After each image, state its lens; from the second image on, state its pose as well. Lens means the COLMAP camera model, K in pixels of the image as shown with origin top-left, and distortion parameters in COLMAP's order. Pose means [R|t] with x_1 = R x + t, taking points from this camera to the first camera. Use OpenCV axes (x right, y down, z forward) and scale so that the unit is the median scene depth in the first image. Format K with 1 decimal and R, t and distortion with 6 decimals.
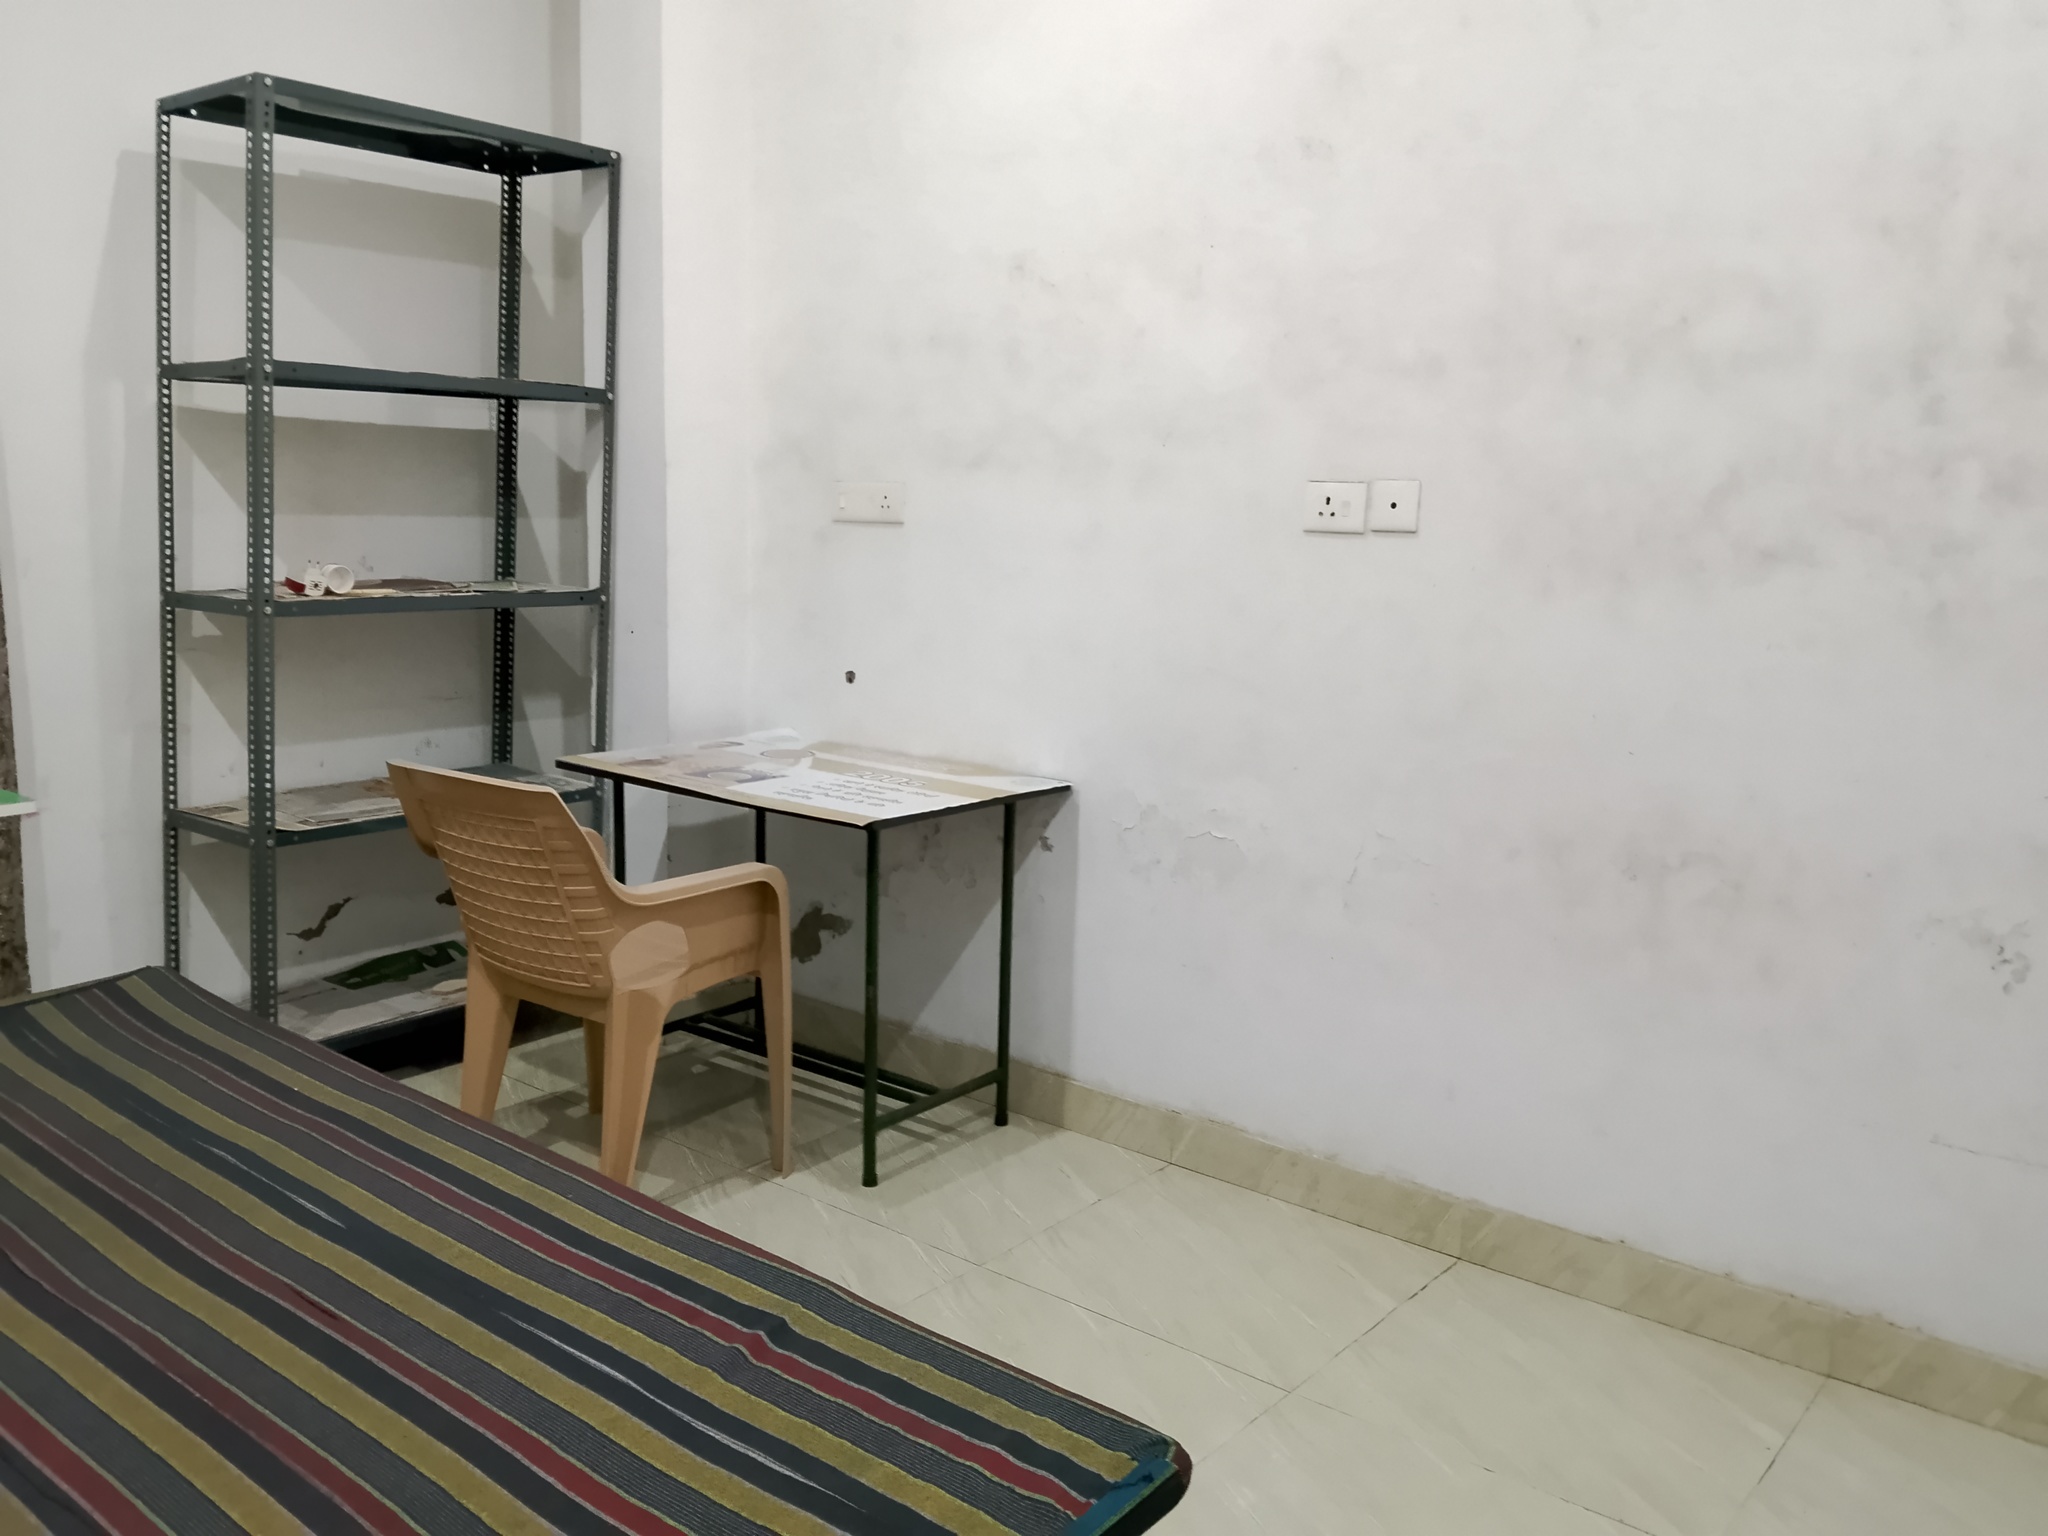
lens RADIAL K [[1659.3, 0, 1009.9], [0, 1659.3, 826.8], [0, 0, 1]] dist [0.072944, -0.178363]
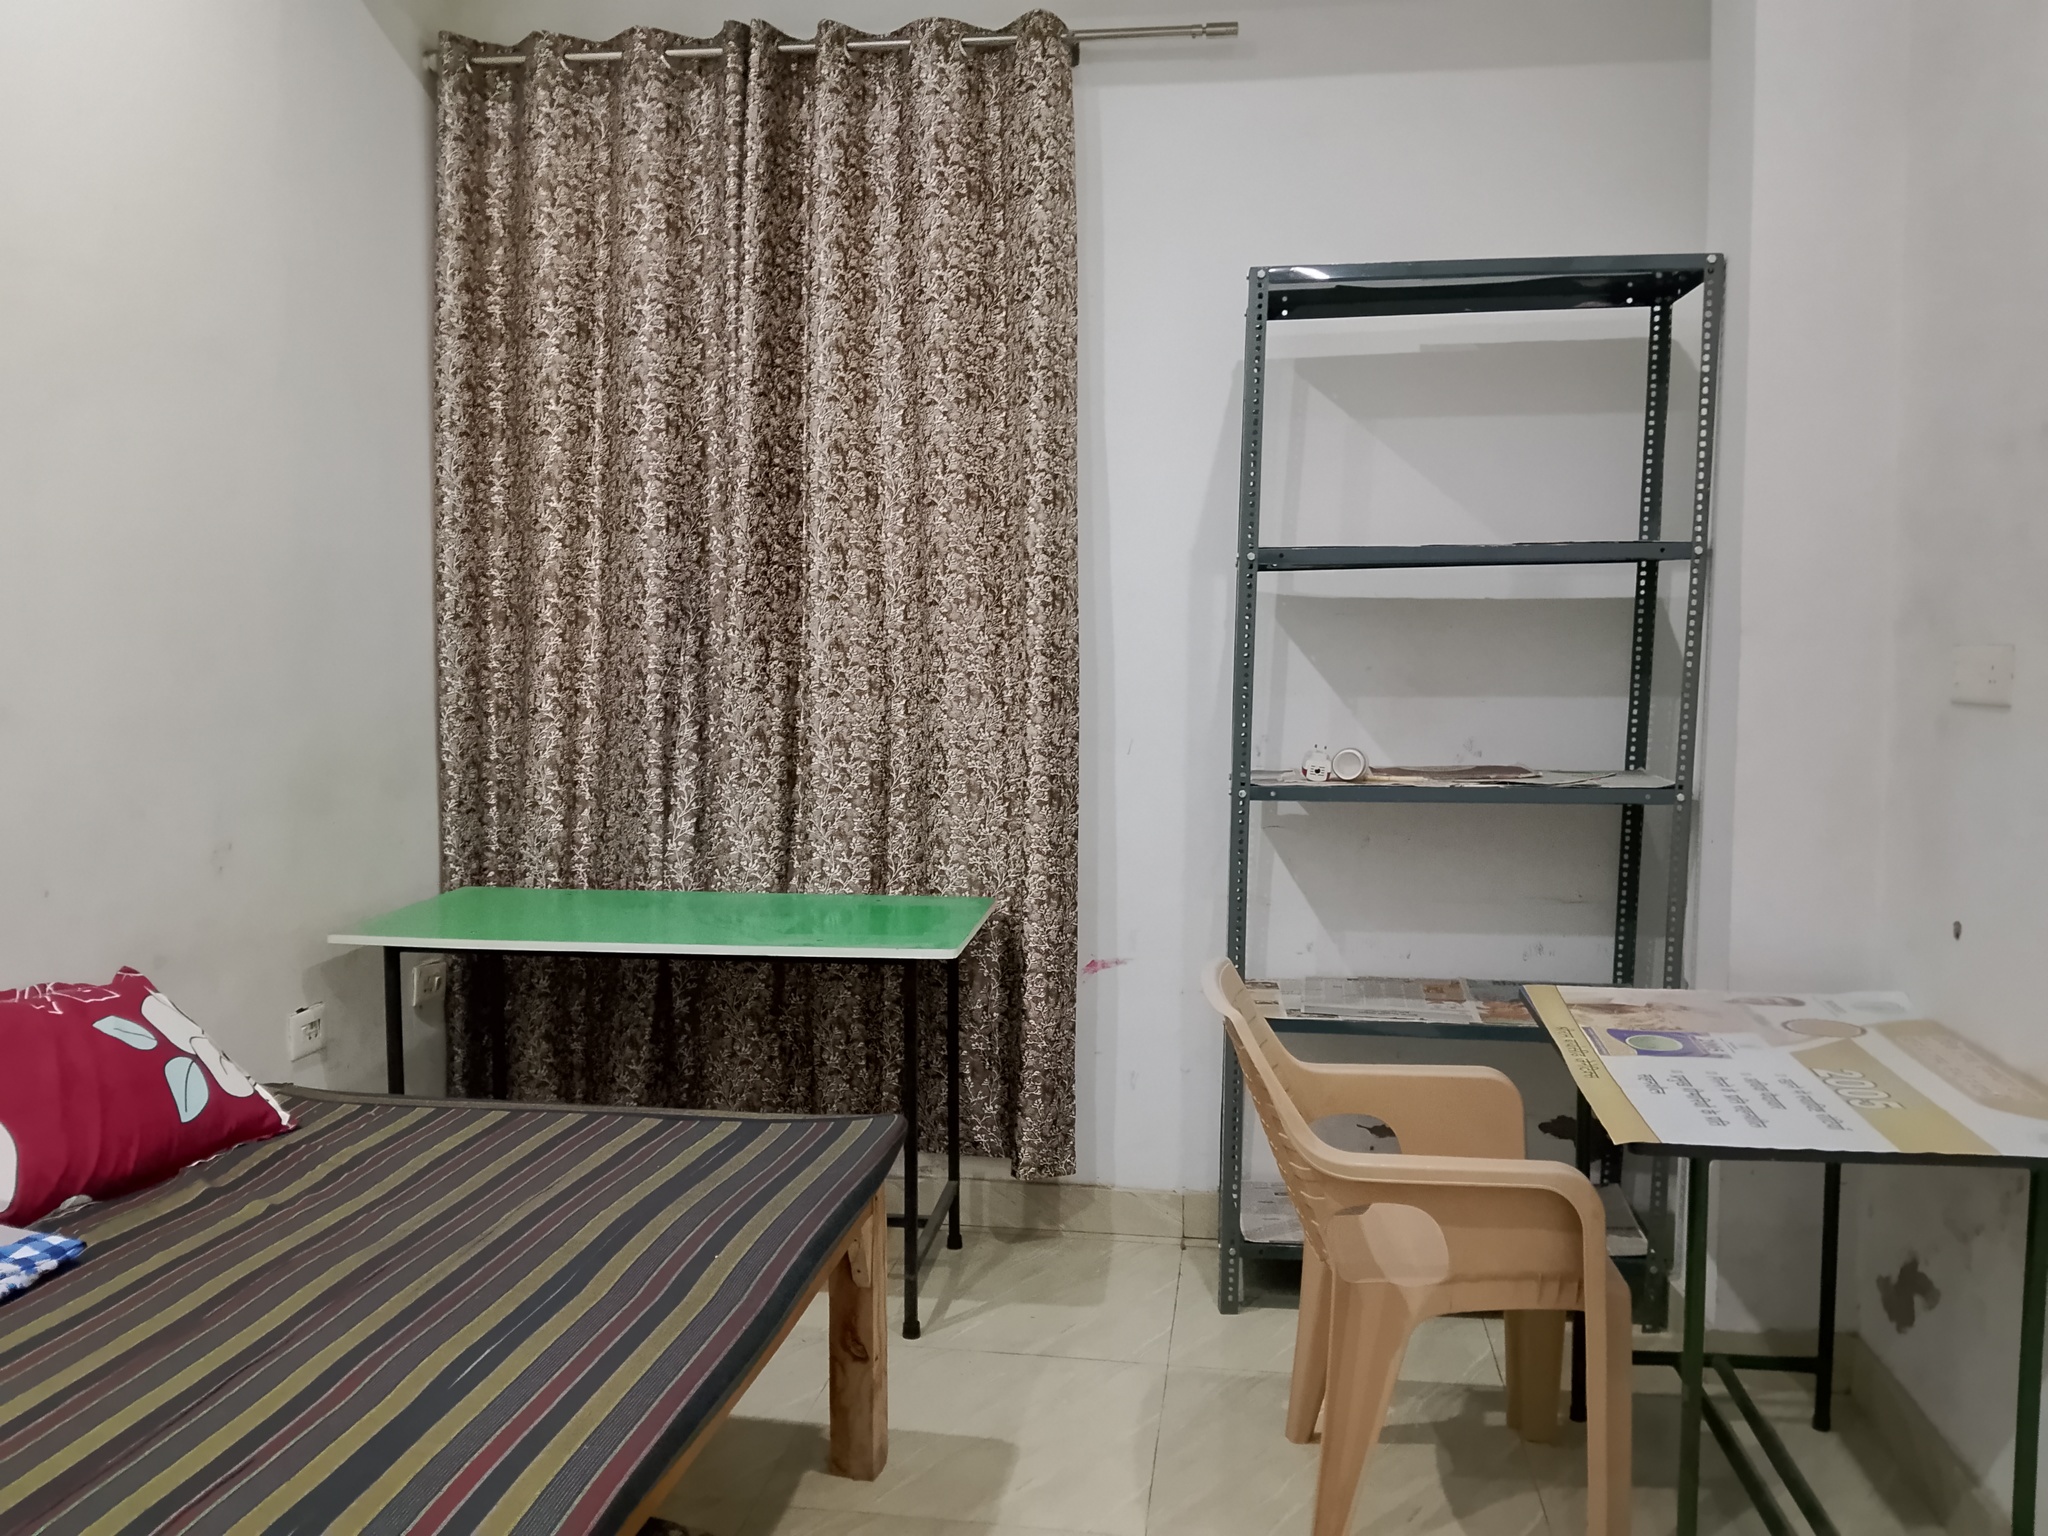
lens RADIAL K [[1659.3, 0, 1044.2], [0, 1659.3, 814.6], [0, 0, 1]] dist [0.072944, -0.178363]
pose [[0.496513, 0.059872, -0.865962, 0.299519], [-0.152176, 0.988172, -0.018931, -0.067215], [0.854586, 0.141178, 0.499751, 0.338856]]
